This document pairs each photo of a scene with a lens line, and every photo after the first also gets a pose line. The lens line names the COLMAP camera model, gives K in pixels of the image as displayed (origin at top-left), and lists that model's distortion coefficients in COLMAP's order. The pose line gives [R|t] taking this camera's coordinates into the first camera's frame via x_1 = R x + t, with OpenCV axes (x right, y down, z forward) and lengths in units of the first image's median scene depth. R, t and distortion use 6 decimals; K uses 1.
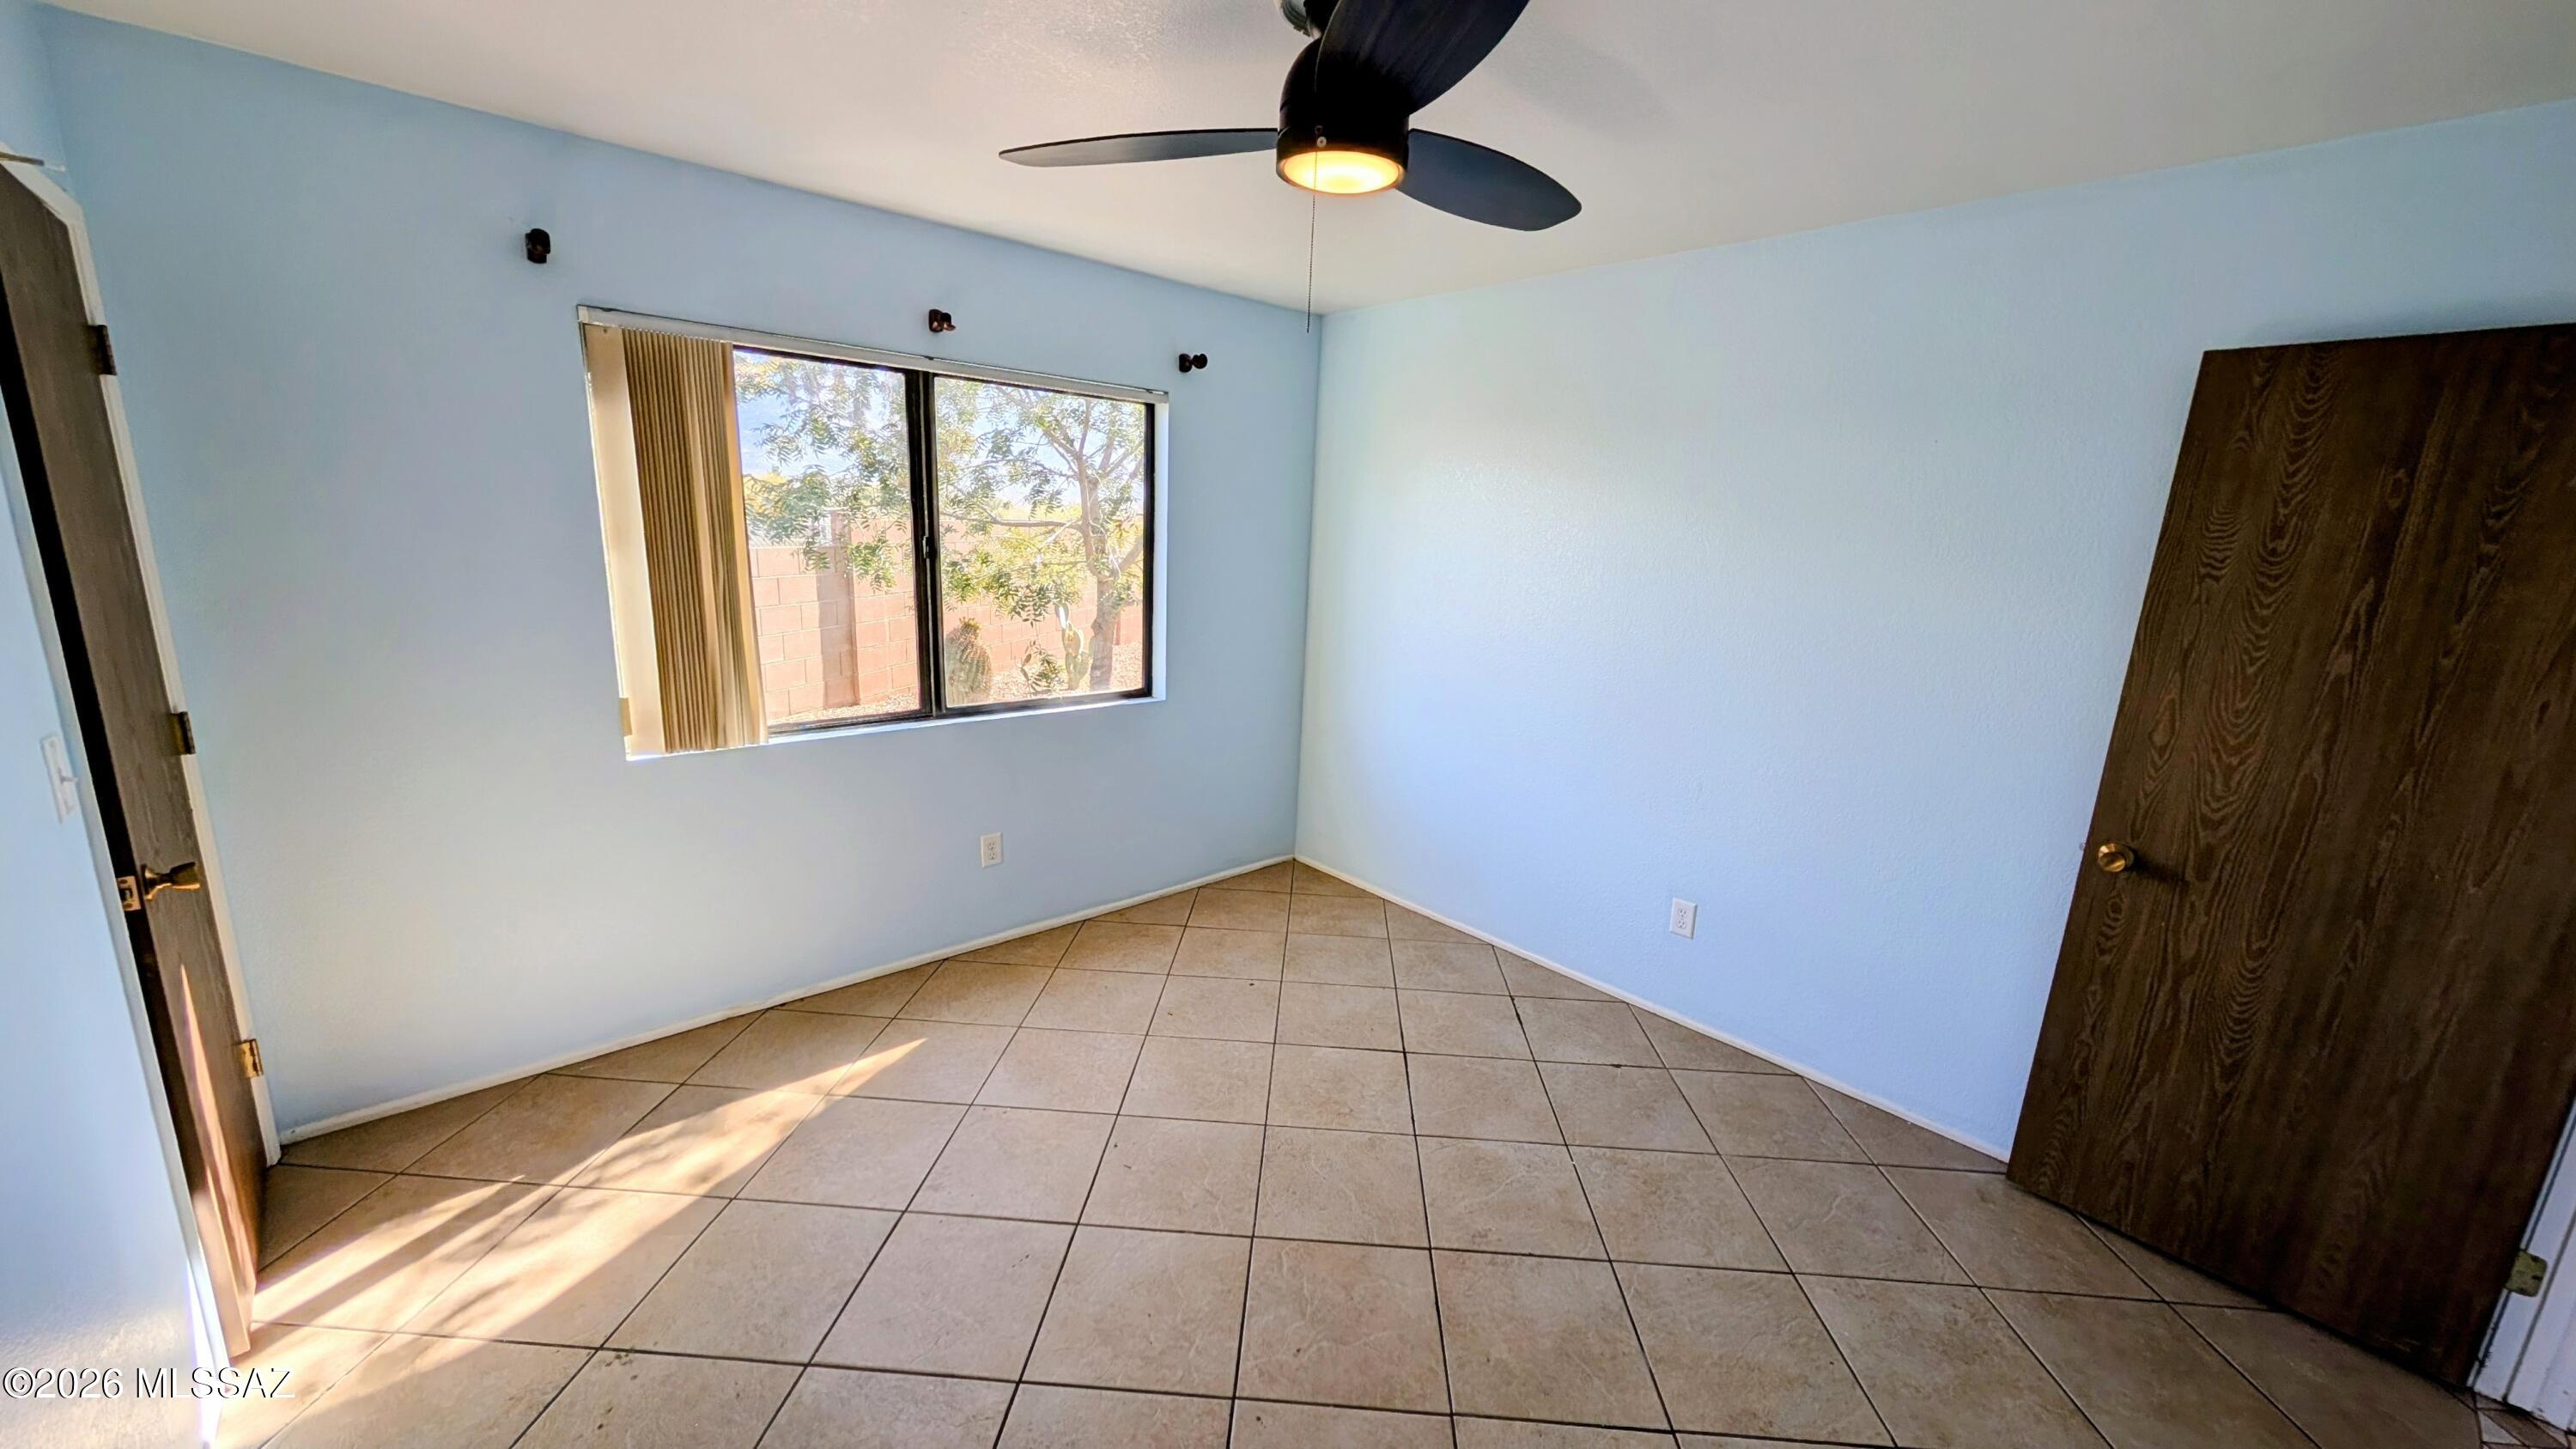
lens RADIAL K [[945.2, 0, 1307.0], [0, 945.2, 713.5], [0, 0, 1]] dist [0.002595, 0.000014]
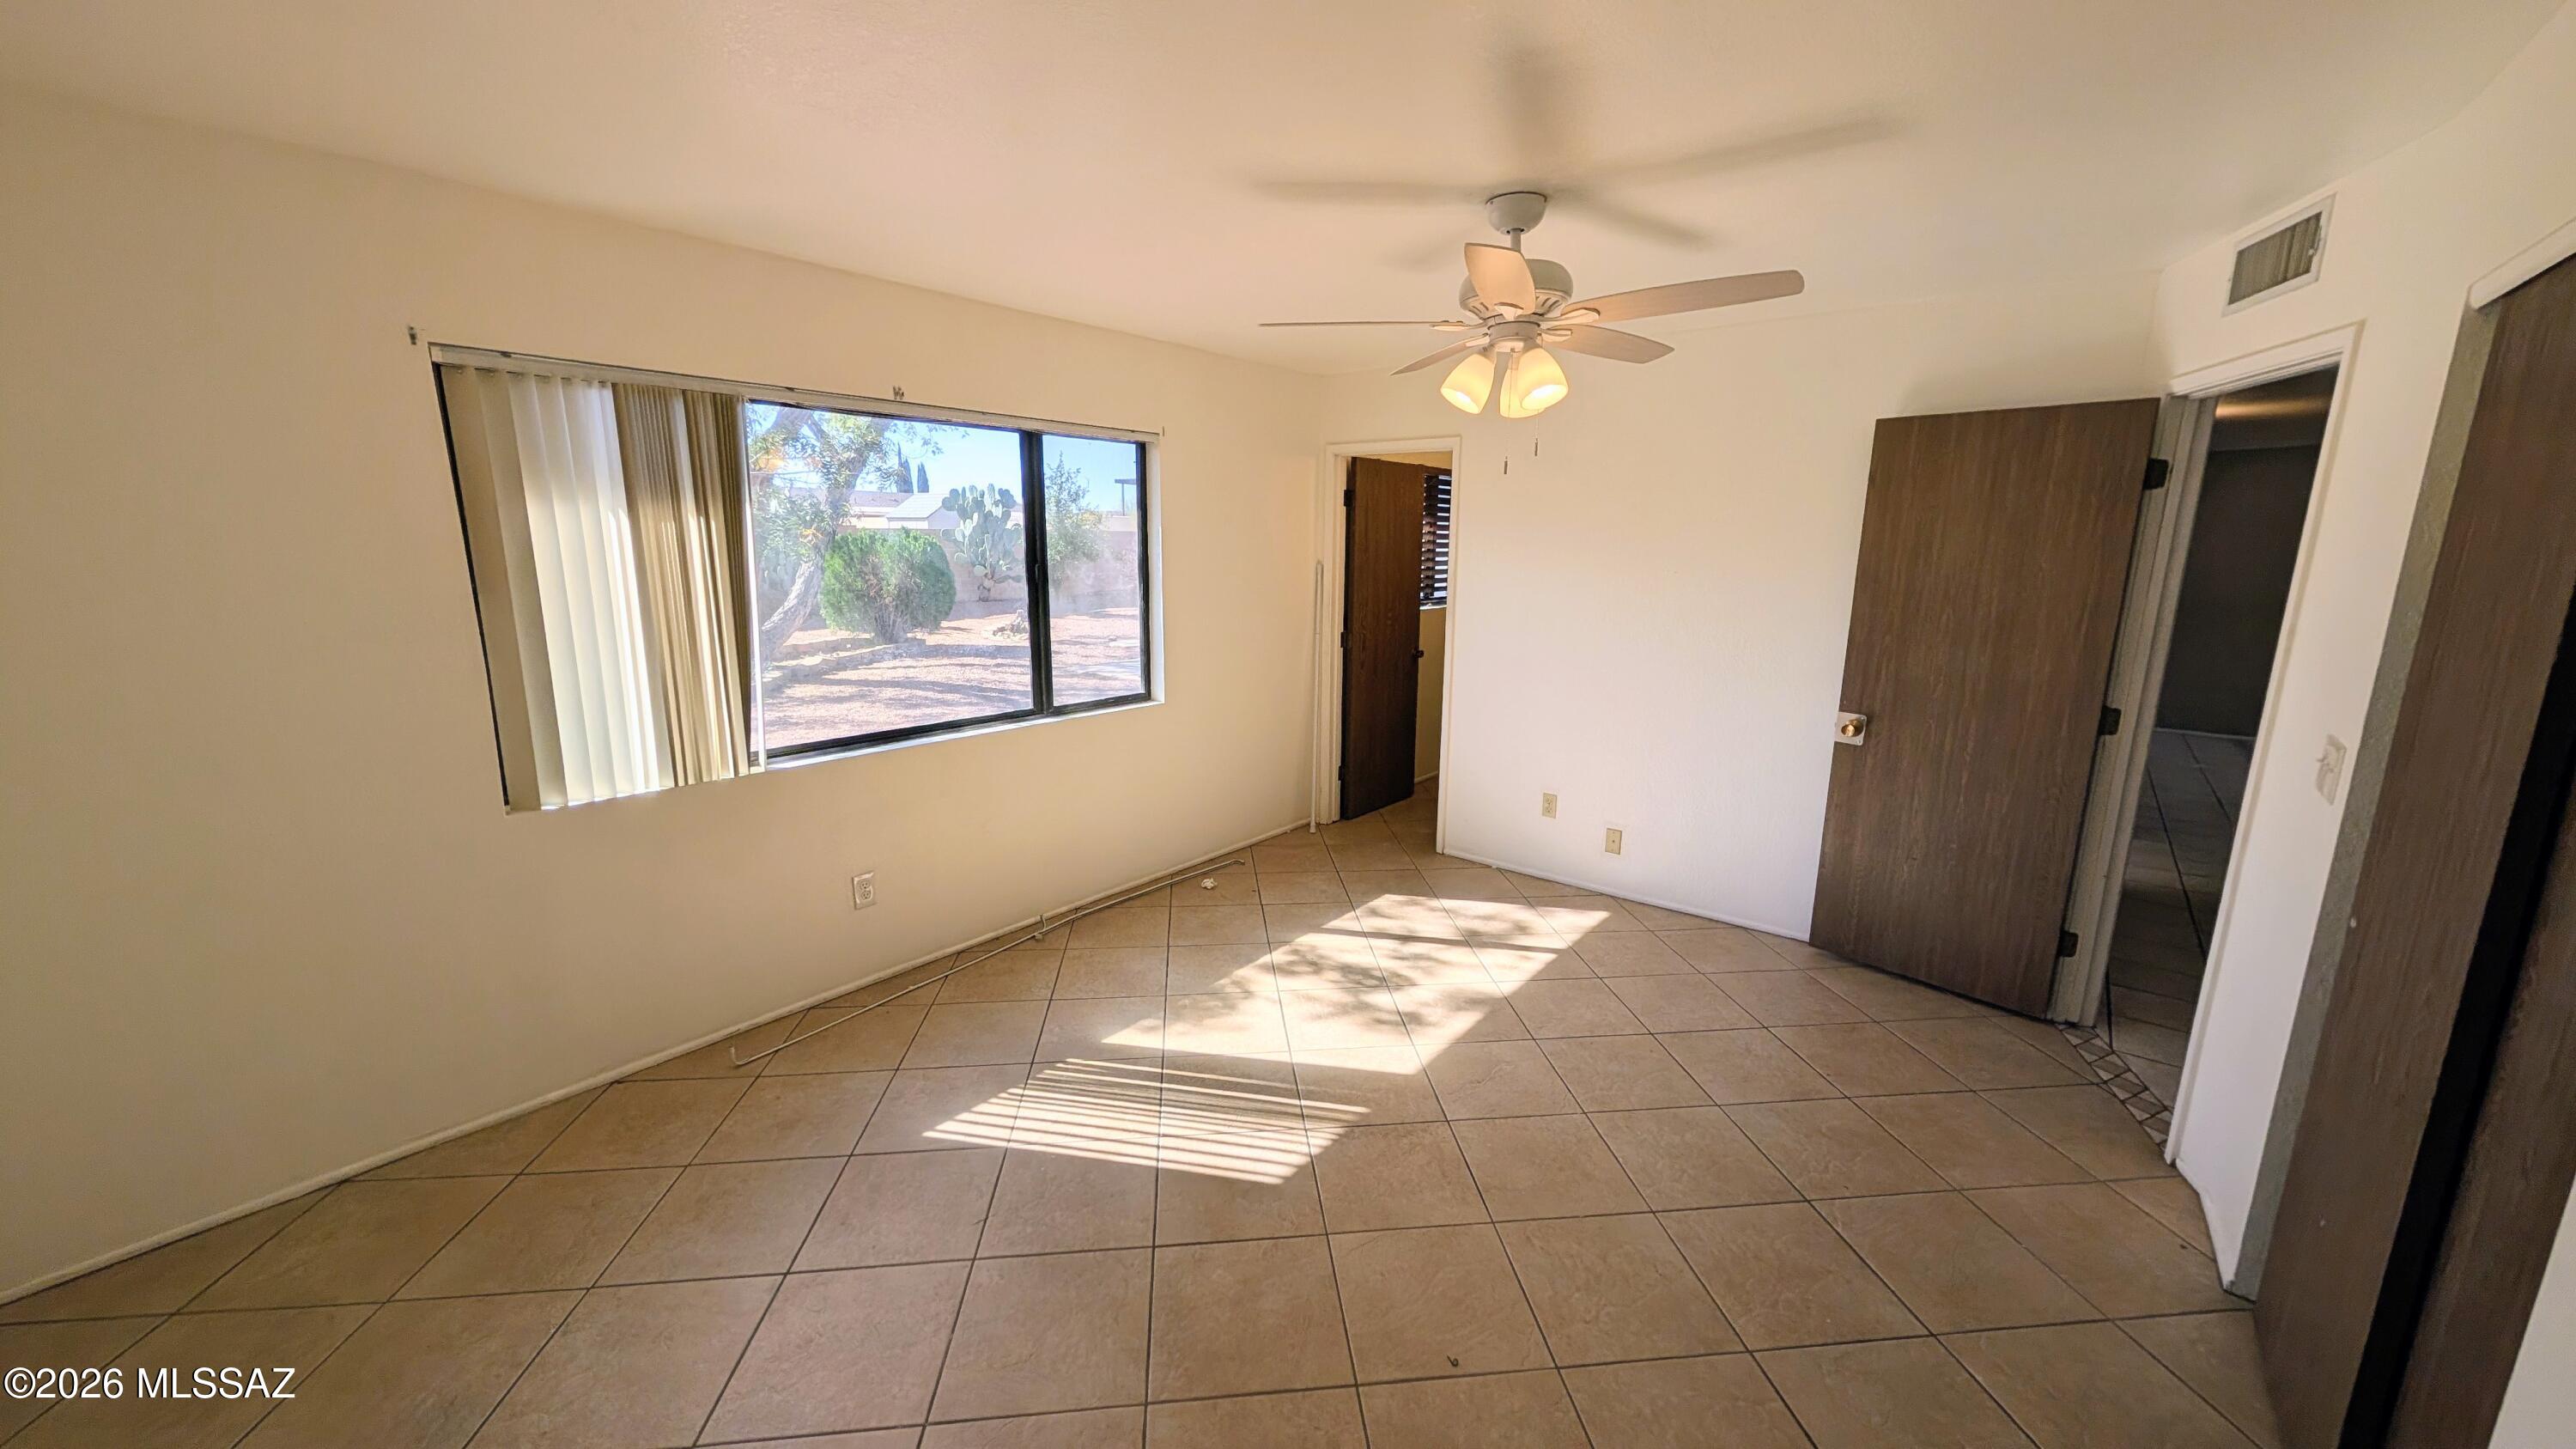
lens RADIAL K [[945.2, 0, 1278.9], [0, 945.2, 735.6], [0, 0, 1]] dist [0.002595, 0.000014]
pose [[0.987022, -0.063991, 0.147285, -0.185001], [0.063769, 0.997945, 0.006234, 0.027766], [-0.147381, 0.003239, 0.989074, -0.158751]]
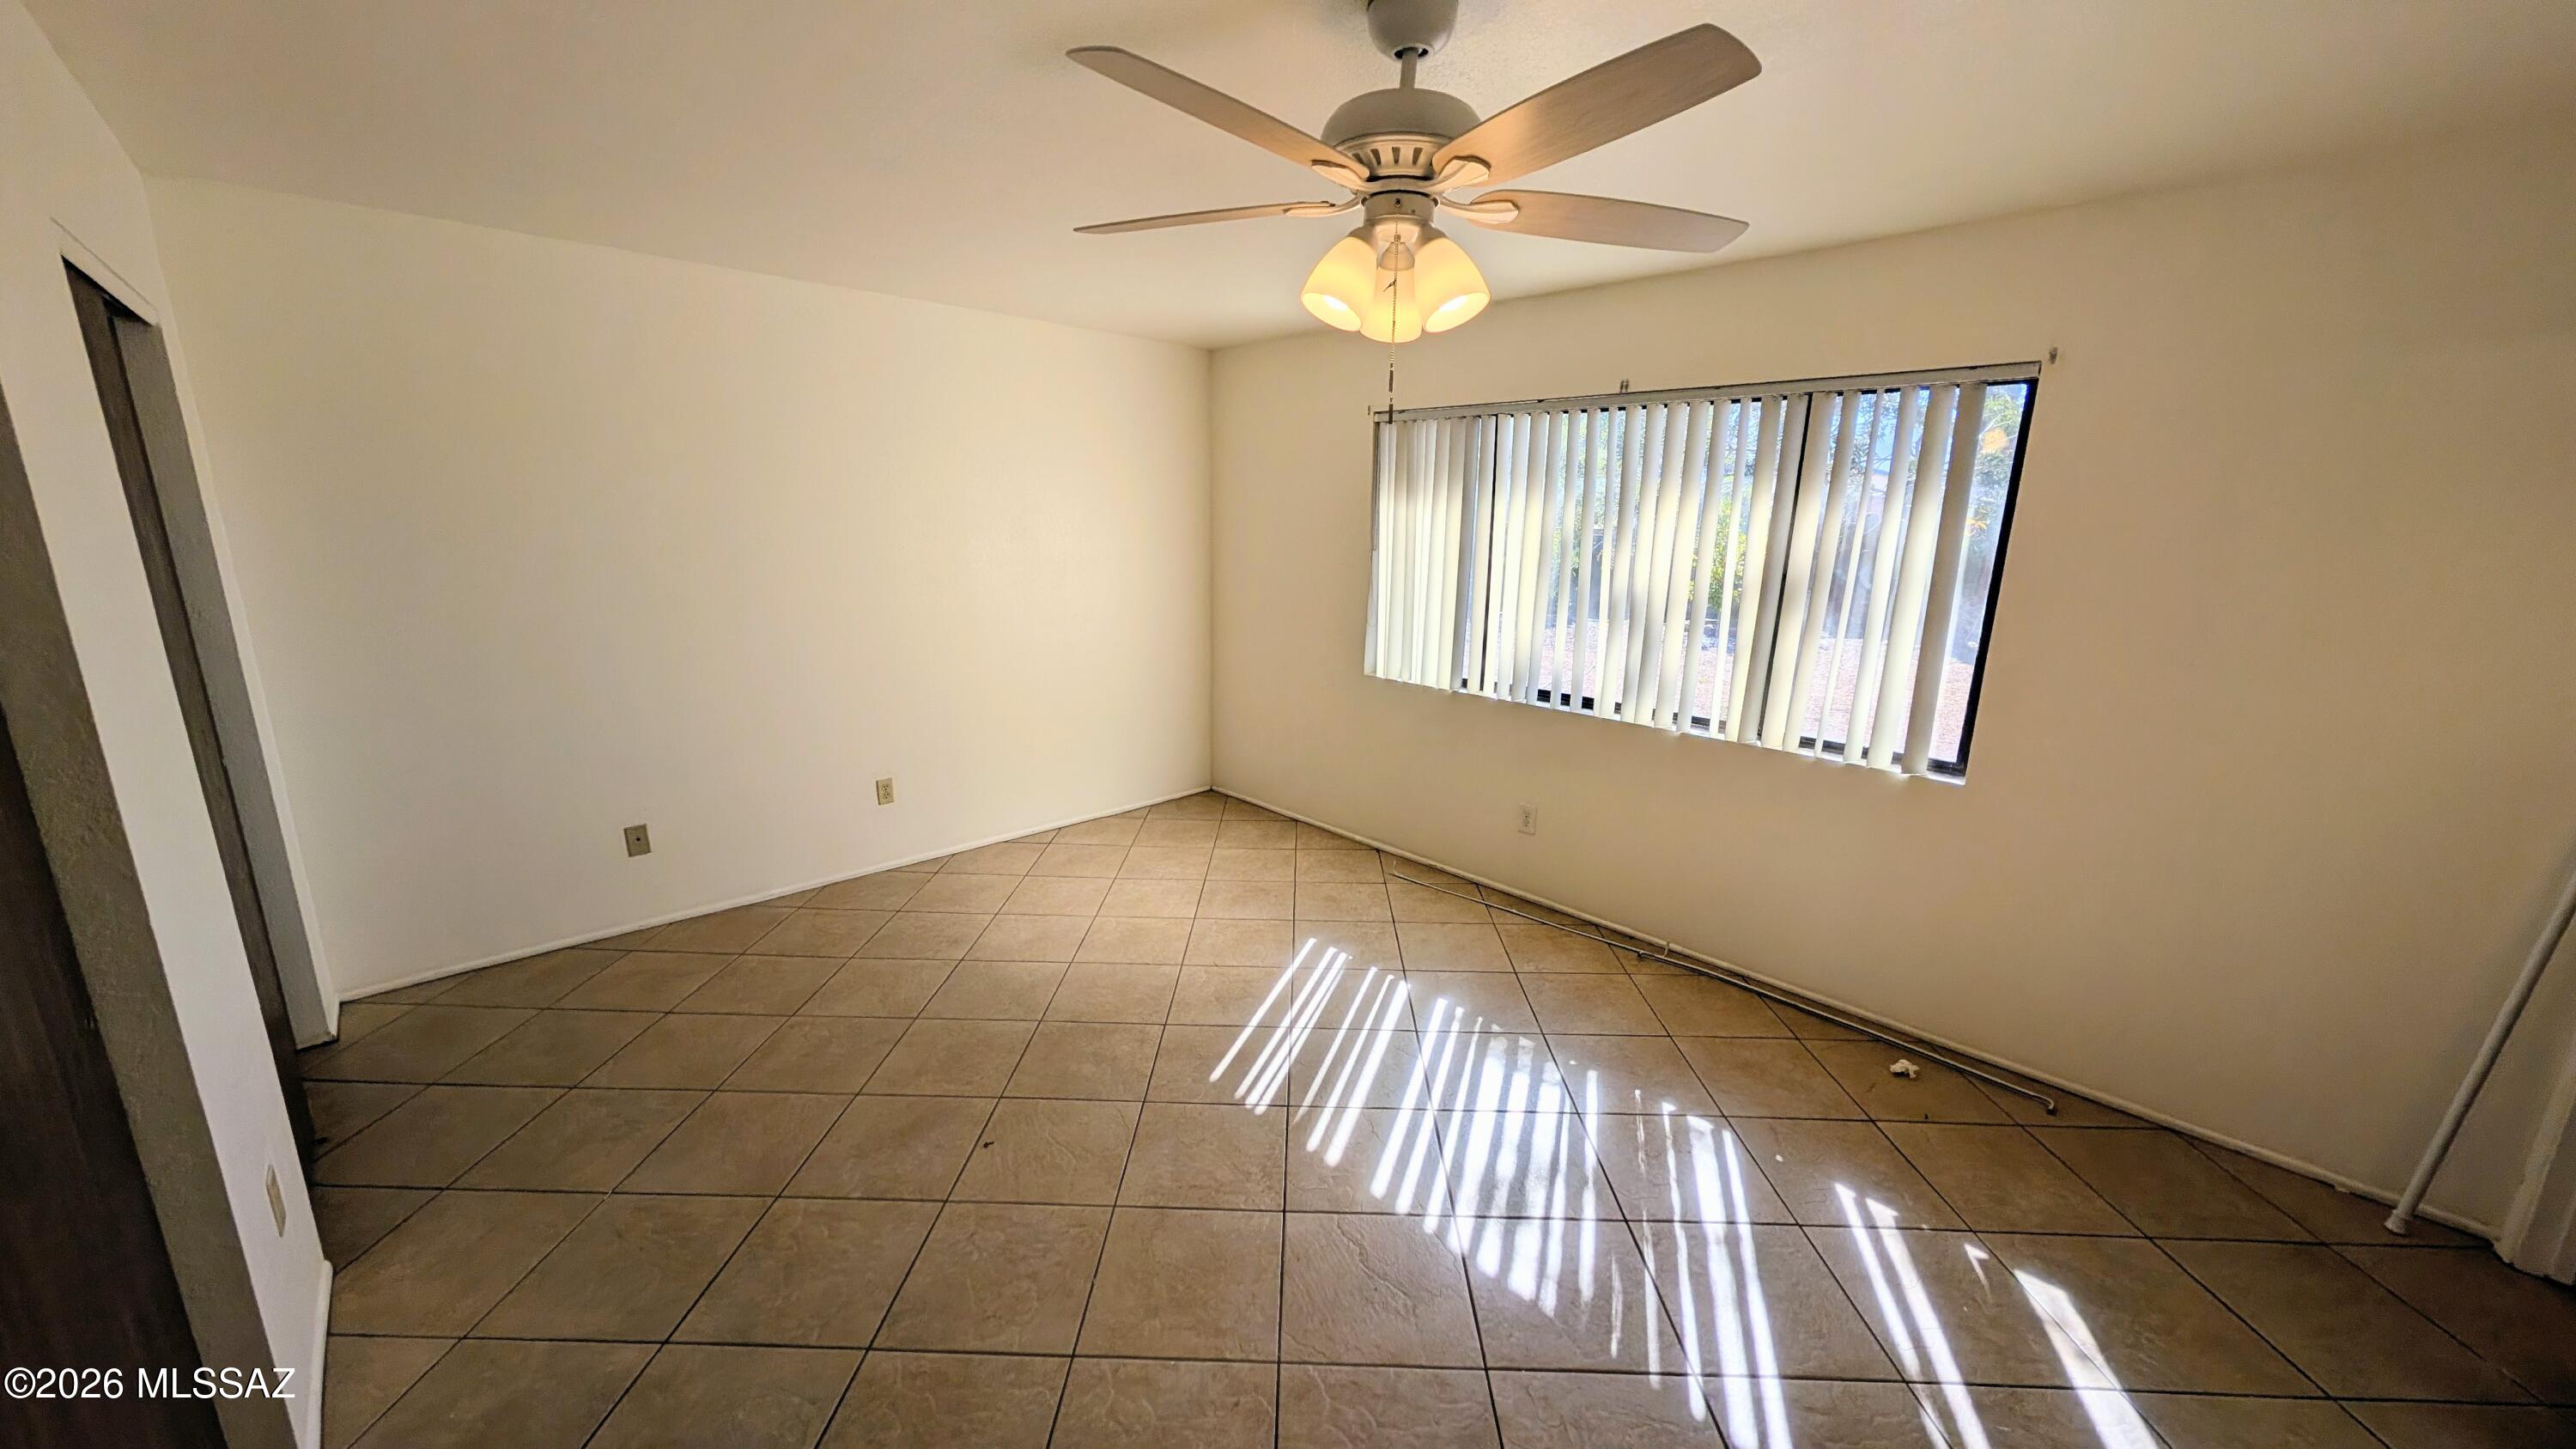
lens RADIAL K [[945.2, 0, 1299.2], [0, 945.2, 731.1], [0, 0, 1]] dist [0.002595, 0.000014]
pose [[0.034860, 0.190737, -0.981022, 0.582798], [-0.221416, 0.958698, 0.178528, -0.075202], [0.974556, 0.210990, 0.075653, 0.447613]]
